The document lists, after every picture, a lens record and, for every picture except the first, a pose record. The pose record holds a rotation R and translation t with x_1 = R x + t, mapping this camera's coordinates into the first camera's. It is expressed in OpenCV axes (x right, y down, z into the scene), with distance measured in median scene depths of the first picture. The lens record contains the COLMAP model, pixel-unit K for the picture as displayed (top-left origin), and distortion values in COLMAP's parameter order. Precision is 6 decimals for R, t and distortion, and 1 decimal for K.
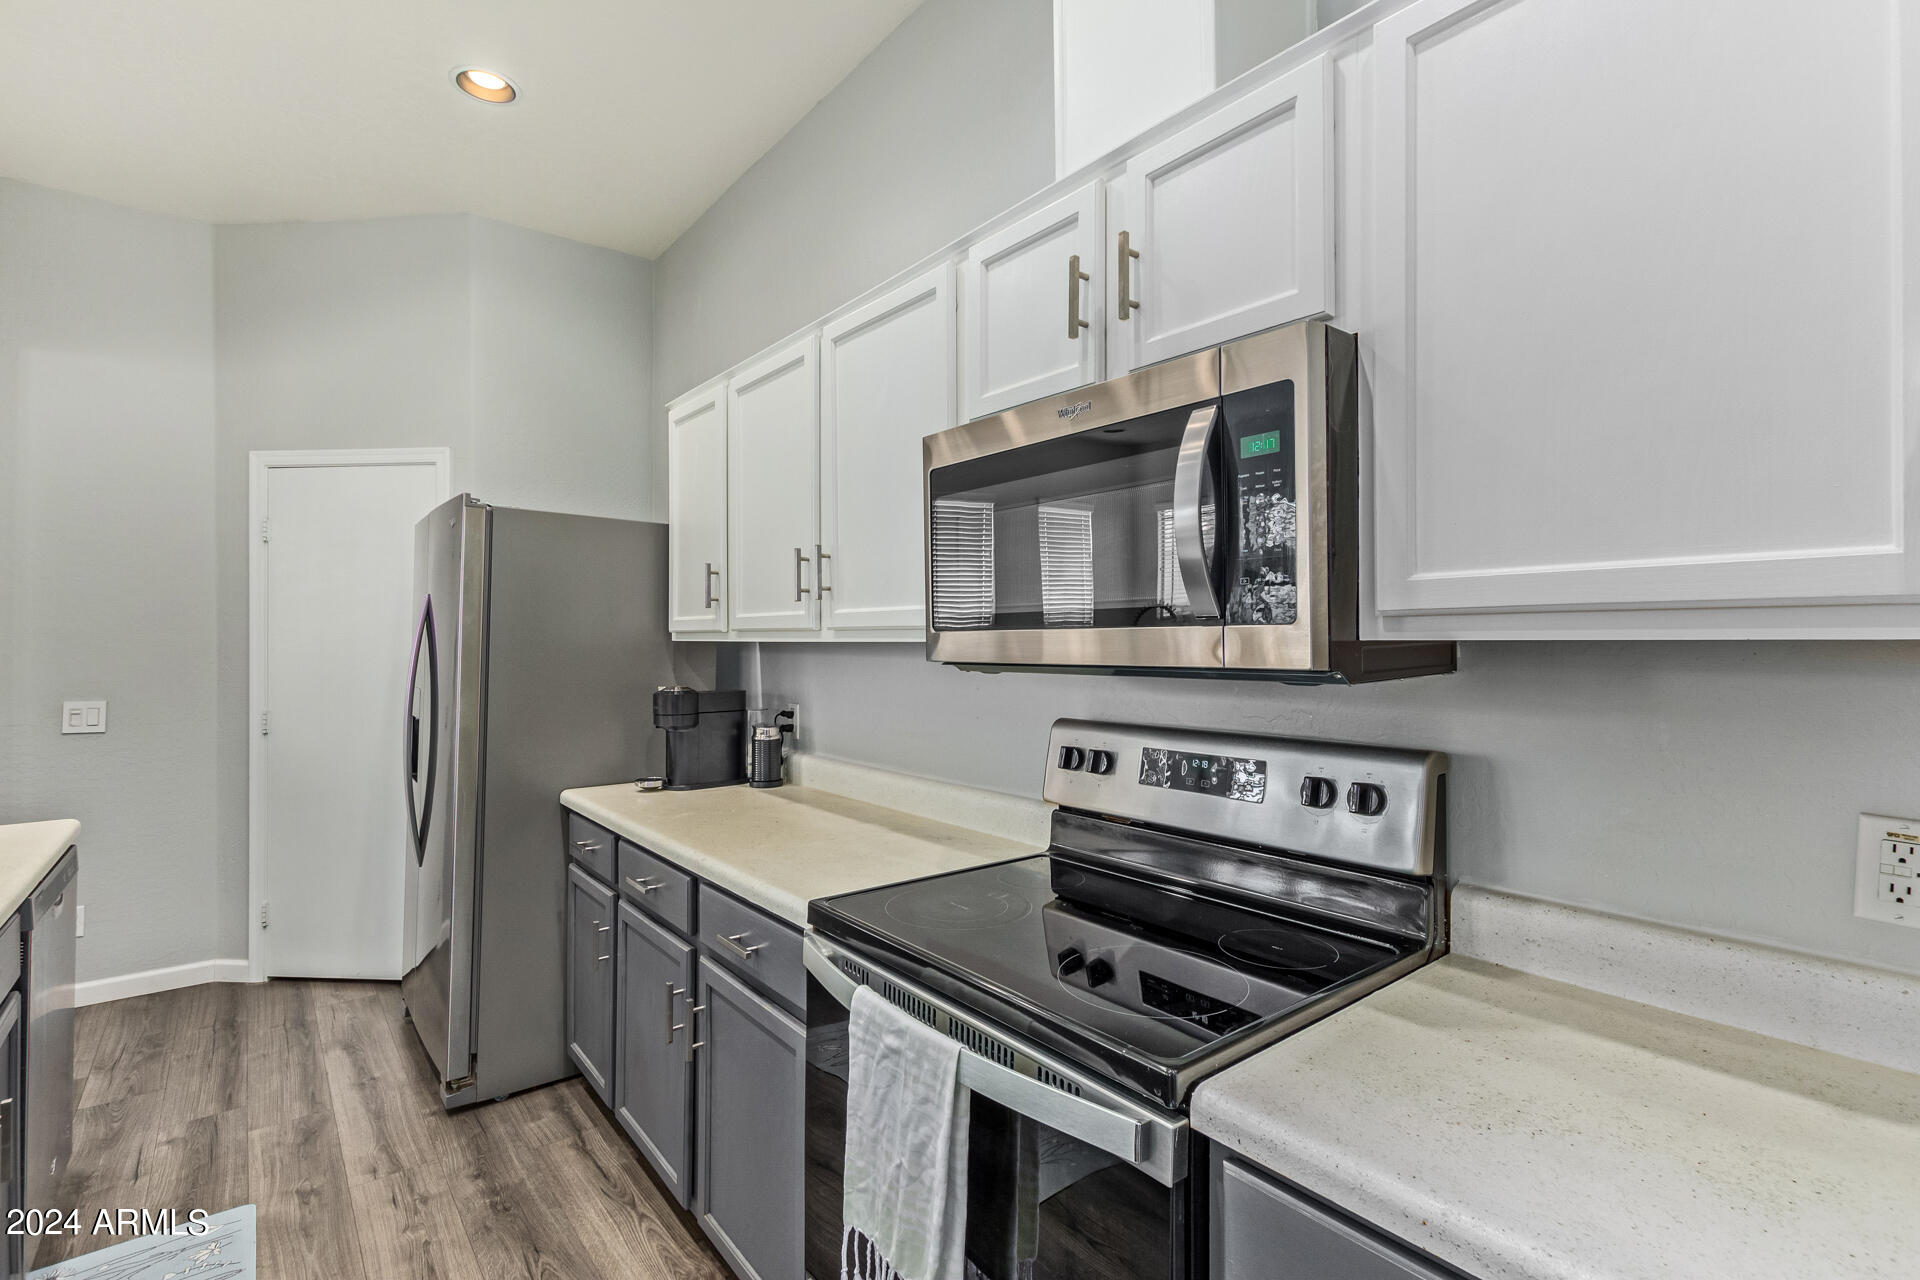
lens RADIAL K [[882.1, 0, 961.3], [0, 882.1, 635.6], [0, 0, 1]] dist [0.013140, -0.007314]
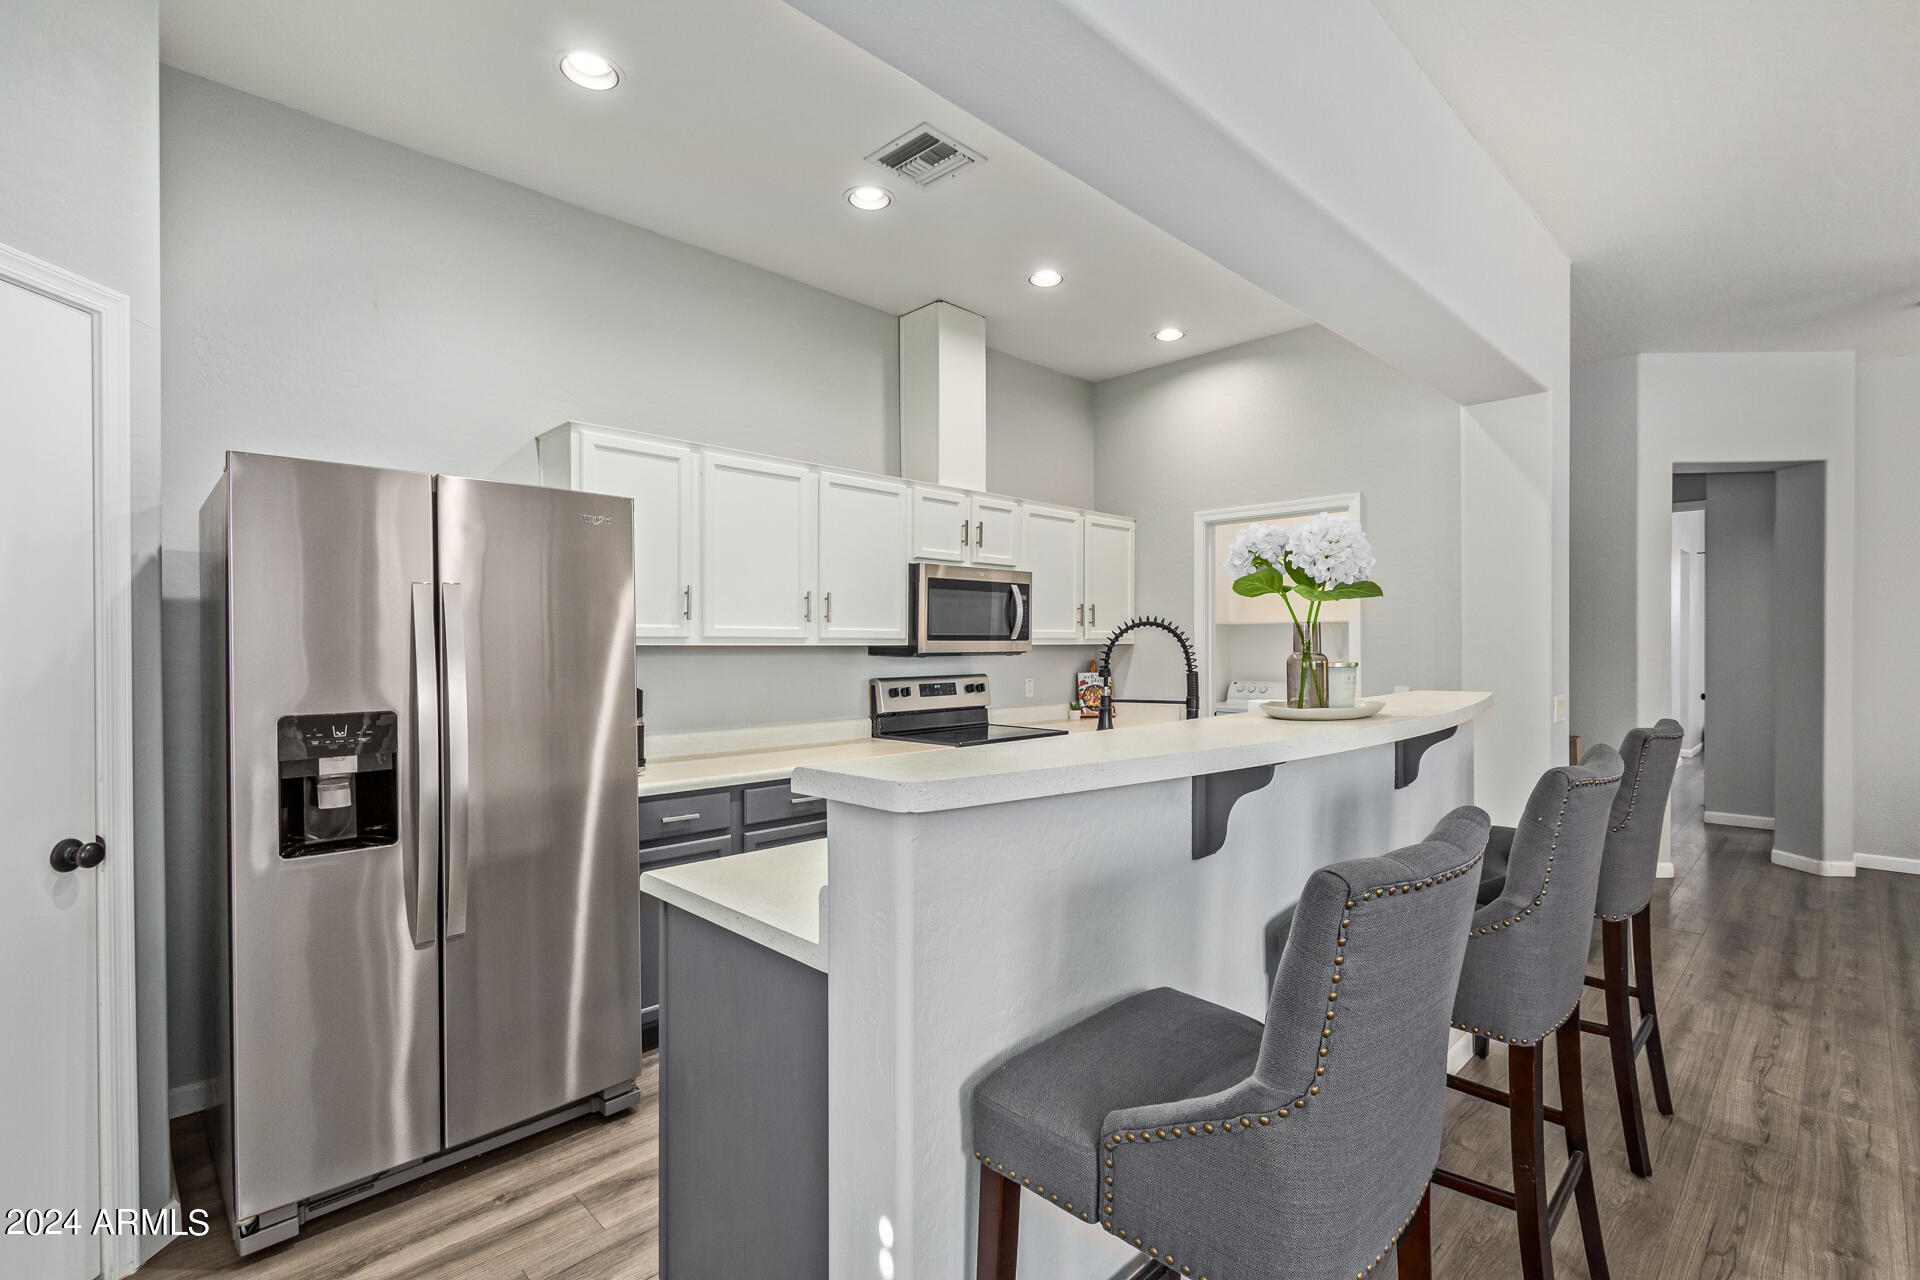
lens RADIAL K [[861.6, 0, 952.4], [0, 861.6, 650.5], [0, 0, 1]] dist [0.001603, -0.006768]
pose [[-0.085638, 0.001215, 0.996326, -2.010954], [-0.000880, 0.999999, -0.001295, 0.021412], [-0.996326, -0.000988, -0.085636, 0.918483]]
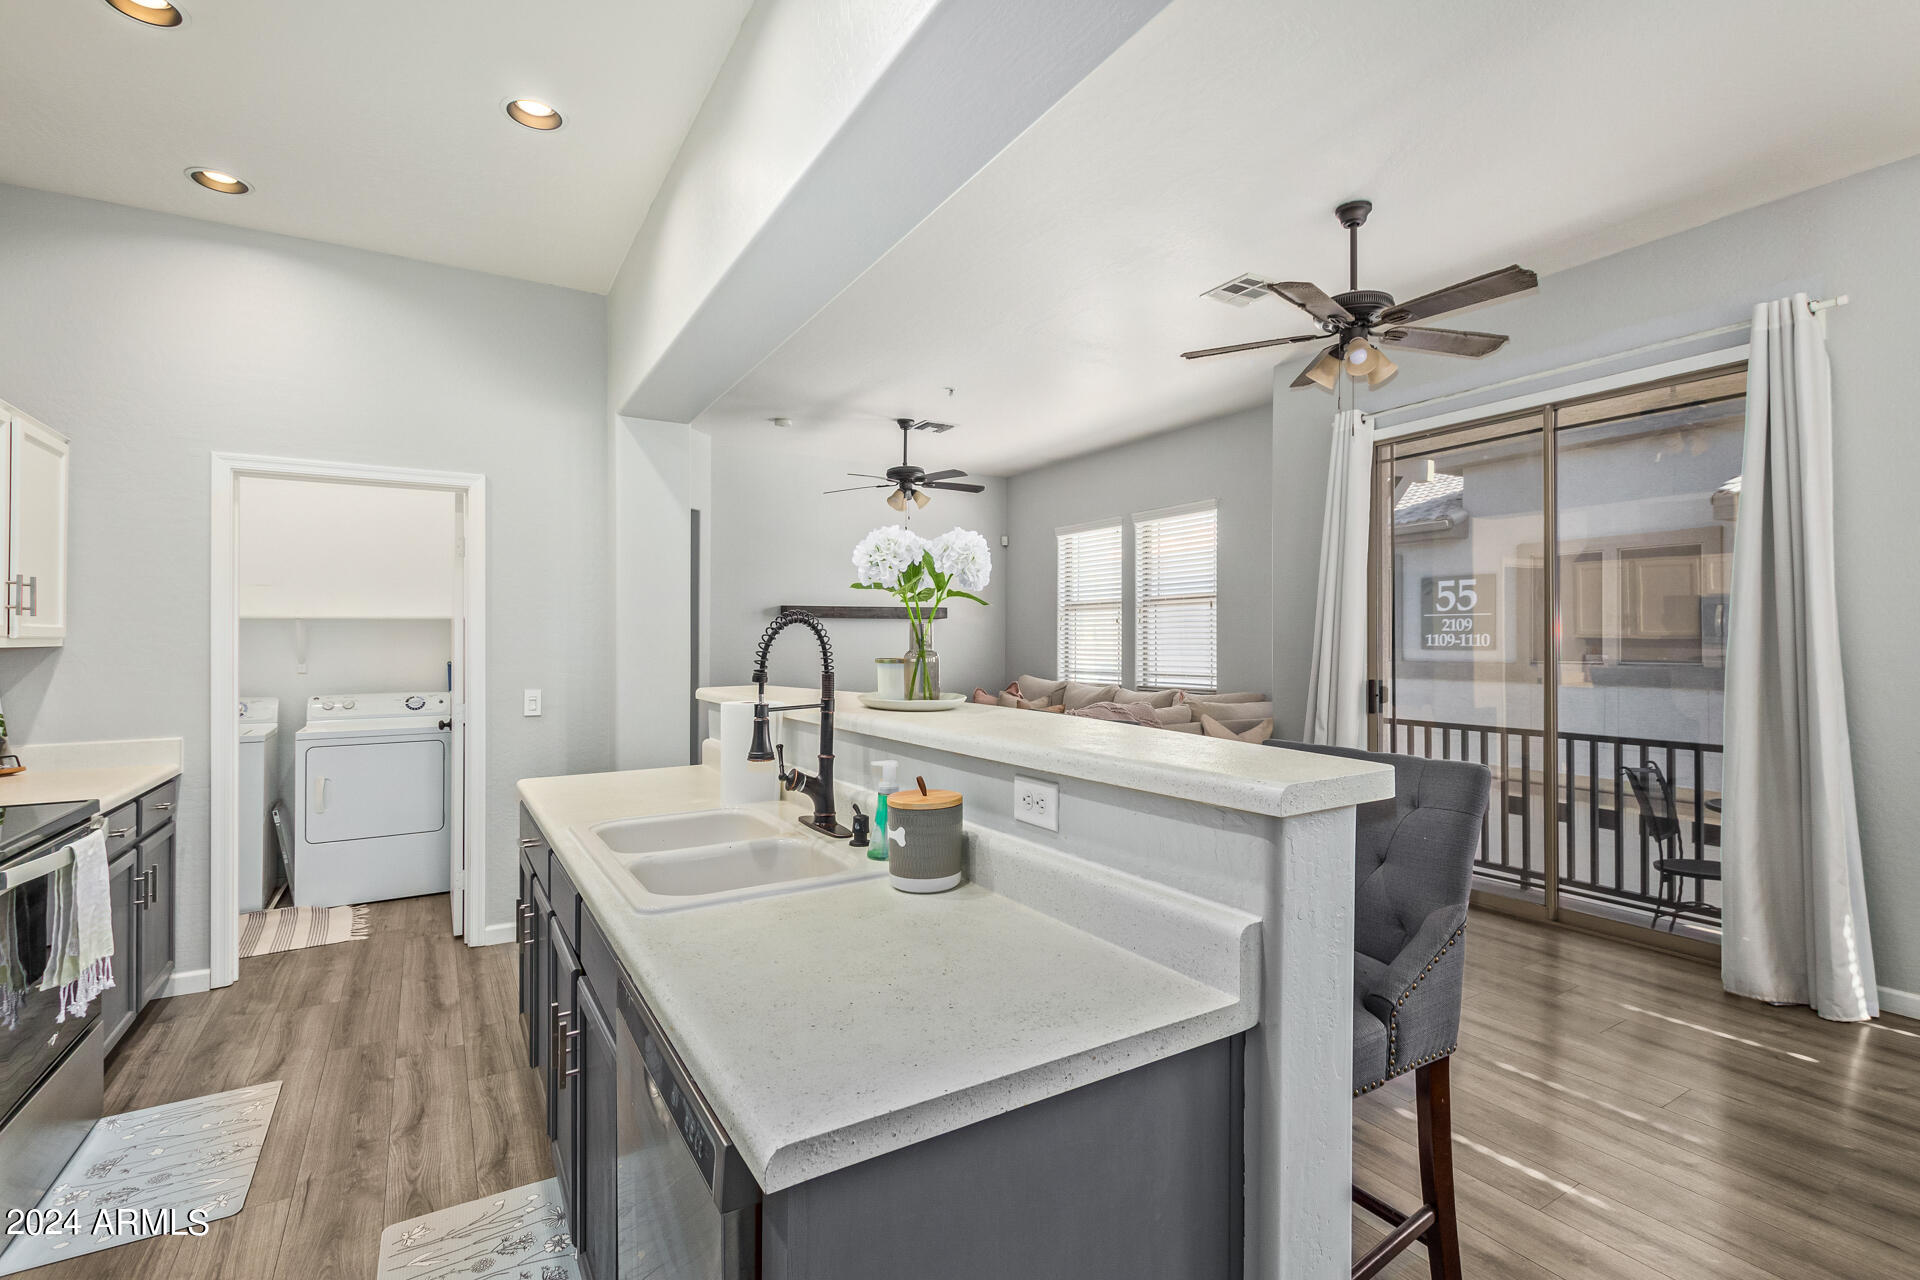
lens RADIAL K [[883.8, 0, 951.8], [0, 883.8, 647.0], [0, 0, 1]] dist [-0.000640, -0.001114]
pose [[-0.989620, 0.009536, 0.143392, -1.288832], [0.009853, 0.999950, 0.001496, 0.015853], [-0.143370, 0.002894, -0.989665, 1.514431]]
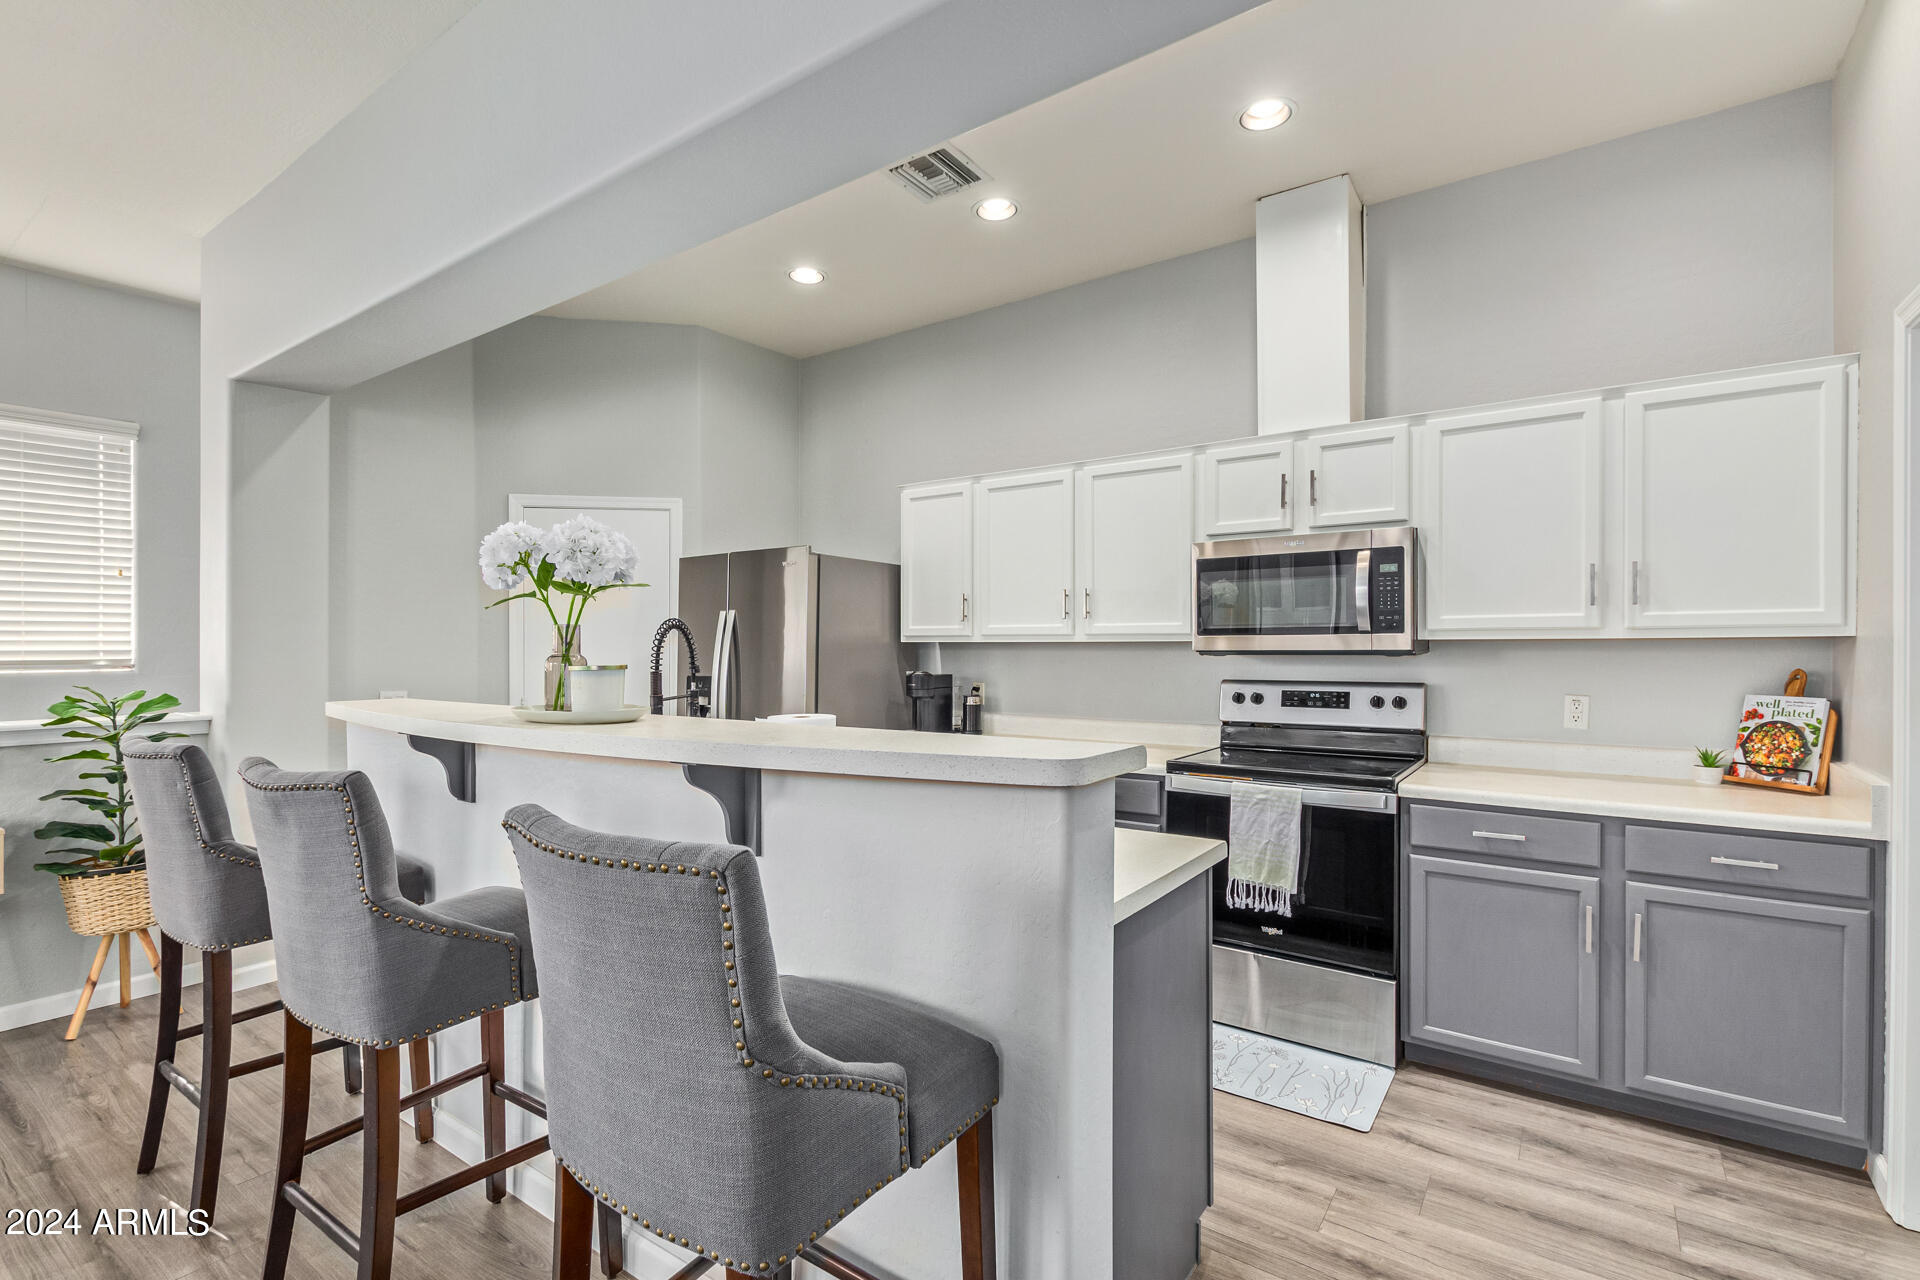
lens RADIAL K [[883.8, 0, 951.8], [0, 883.8, 647.0], [0, 0, 1]] dist [-0.000640, -0.001114]
pose [[0.964030, 0.000494, 0.265792, -0.929092], [-0.002637, 0.999967, 0.007707, 0.005736], [-0.265780, -0.008130, 0.963999, -0.700398]]
